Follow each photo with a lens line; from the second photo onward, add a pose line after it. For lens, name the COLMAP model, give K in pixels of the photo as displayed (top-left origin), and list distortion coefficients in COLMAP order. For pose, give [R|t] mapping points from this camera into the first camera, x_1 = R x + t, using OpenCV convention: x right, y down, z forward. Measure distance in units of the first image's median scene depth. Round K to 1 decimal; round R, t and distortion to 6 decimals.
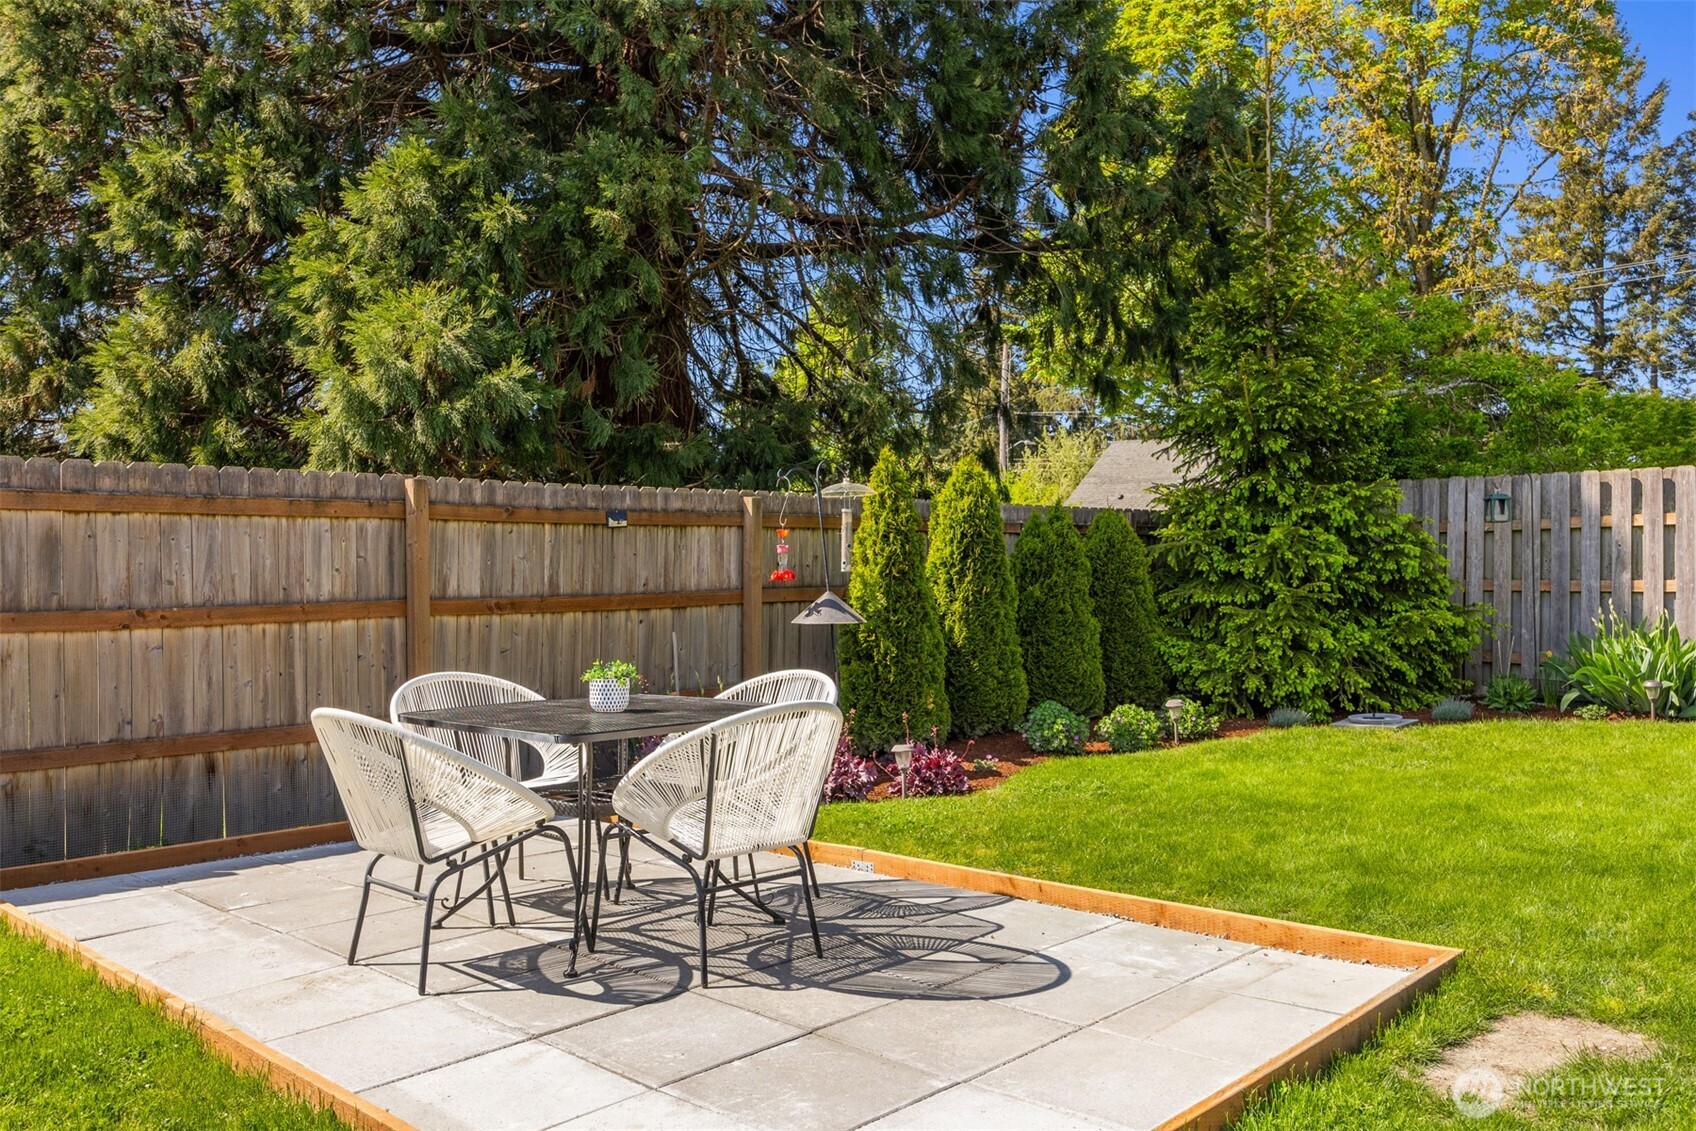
lens RADIAL K [[1367.5, 0, 850.1], [0, 1367.5, 557.4], [0, 0, 1]] dist [-0.010504, 0.004449]
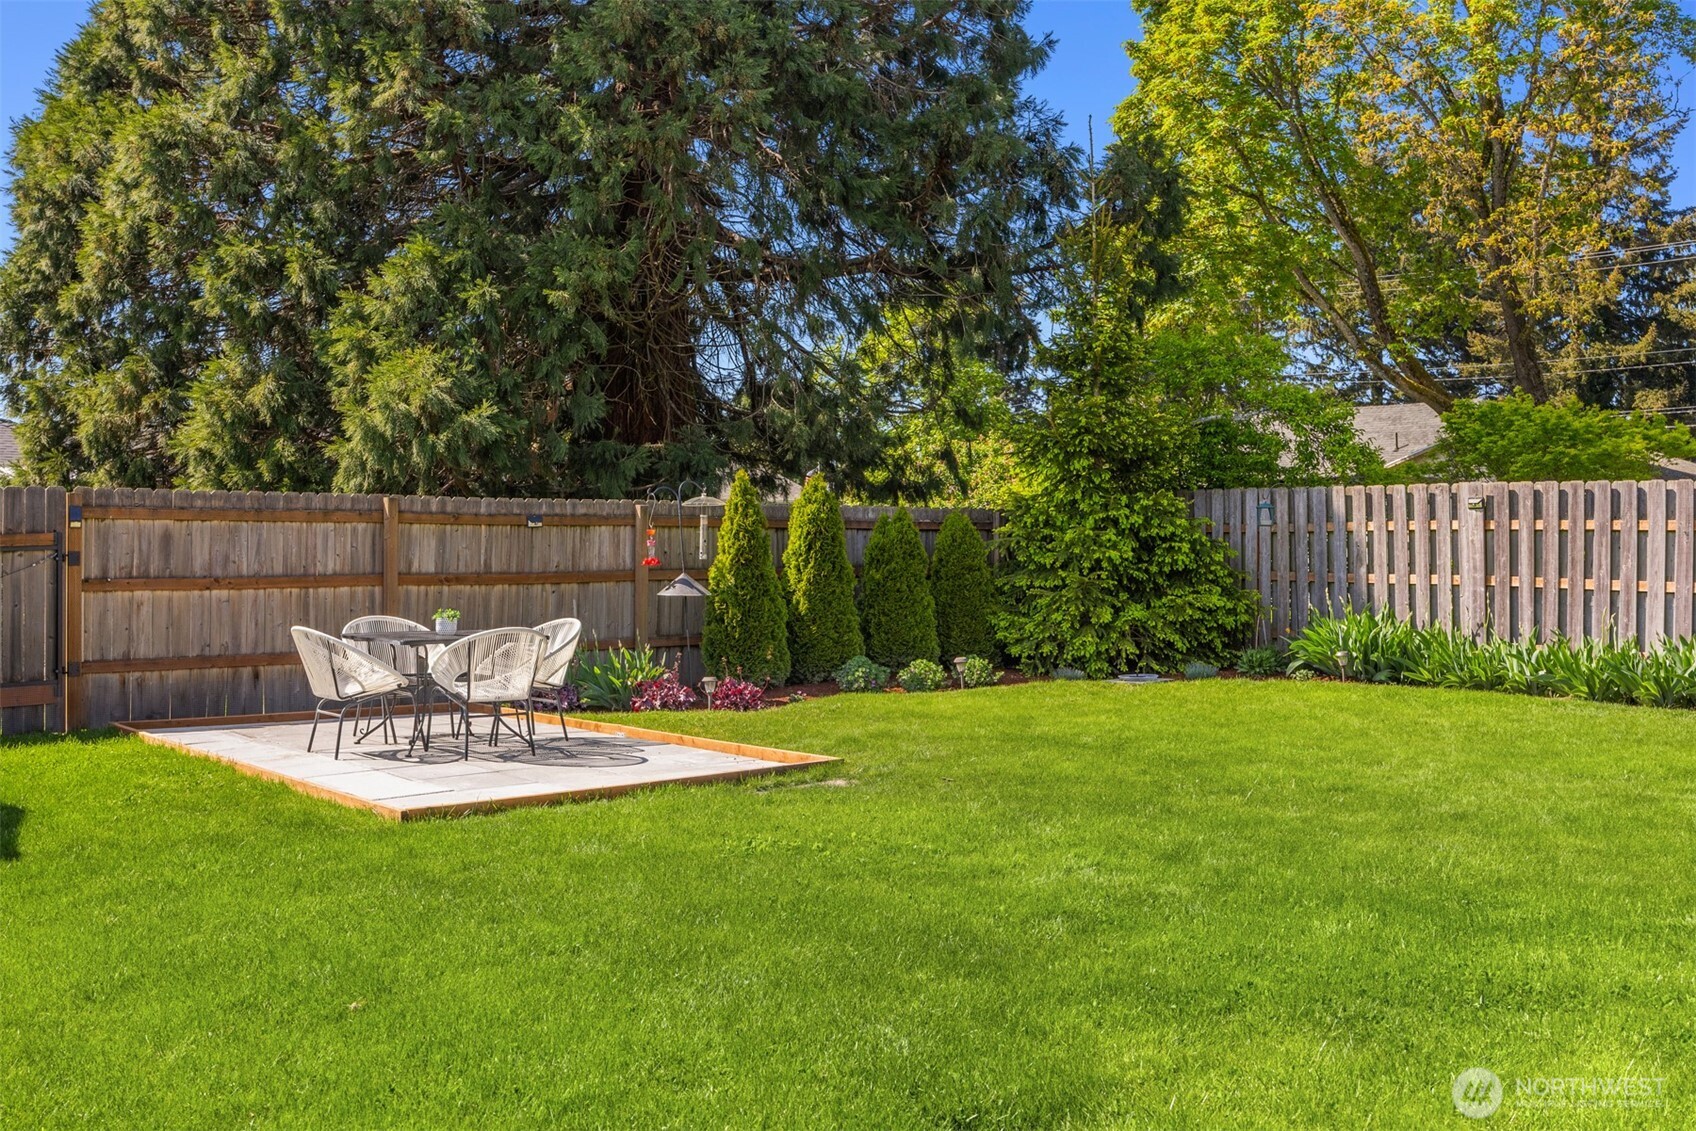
lens RADIAL K [[1478.9, 0, 878.0], [0, 1478.9, 494.4], [0, 0, 1]] dist [0.008051, -0.021063]
pose [[0.997843, 0.013330, -0.064281, 0.247328], [-0.014938, 0.999586, -0.024603, -0.019436], [0.063926, 0.025510, 0.997629, -0.465791]]
